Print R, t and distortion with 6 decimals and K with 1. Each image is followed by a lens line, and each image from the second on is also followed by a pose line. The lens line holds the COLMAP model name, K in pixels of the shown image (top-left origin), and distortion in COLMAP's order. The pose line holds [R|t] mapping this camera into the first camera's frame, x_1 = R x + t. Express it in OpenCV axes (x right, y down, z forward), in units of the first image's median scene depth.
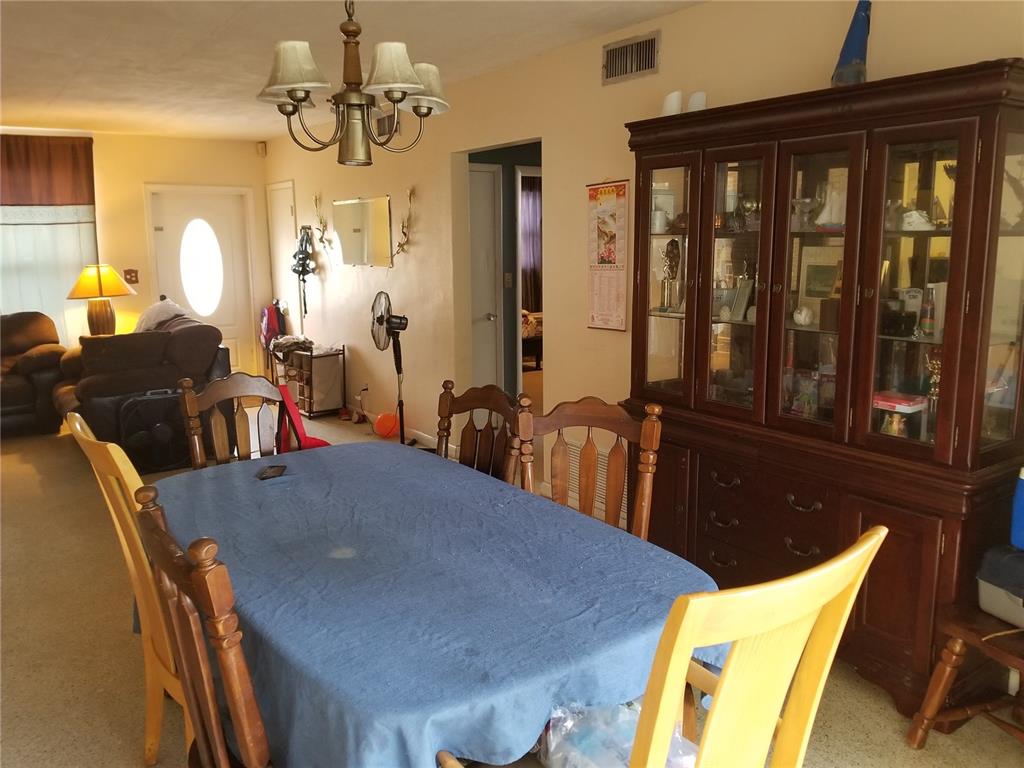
lens RADIAL K [[808.0, 0, 514.9], [0, 808.0, 369.9], [0, 0, 1]] dist [0.057827, -0.077538]
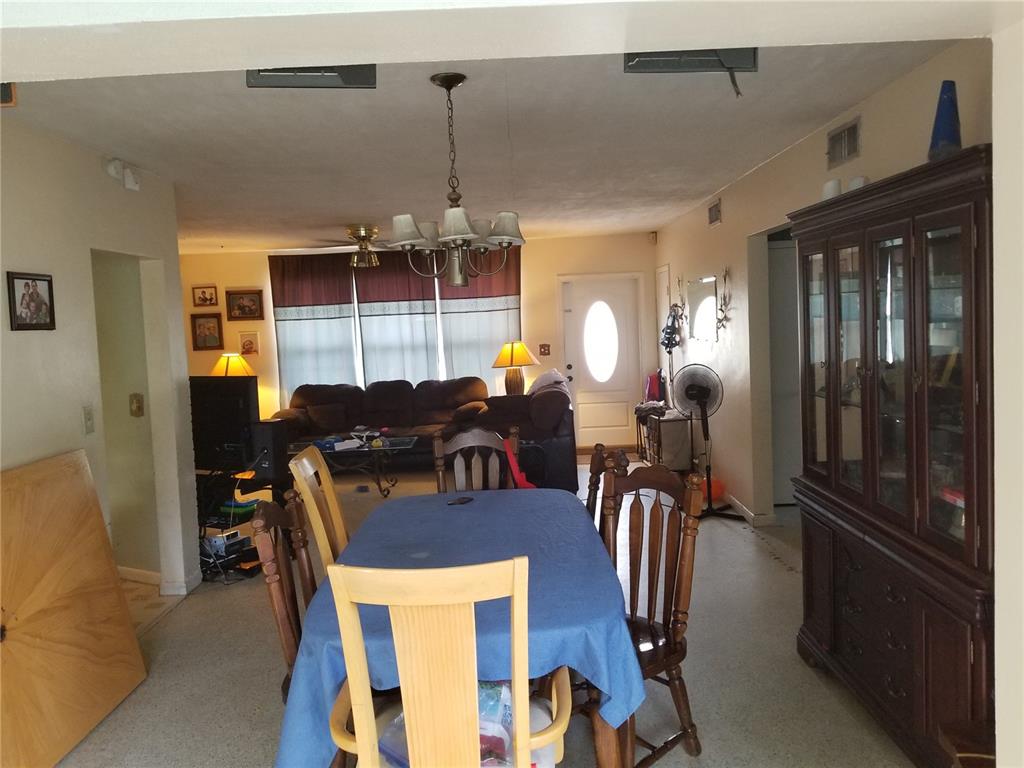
lens RADIAL K [[808.0, 0, 504.5], [0, 808.0, 363.5], [0, 0, 1]] dist [0.057827, -0.077538]
pose [[0.804555, 0.005828, -0.593849, 0.581180], [-0.056703, 0.996137, -0.067046, -0.019115], [0.591165, 0.087616, 0.801778, -0.074626]]
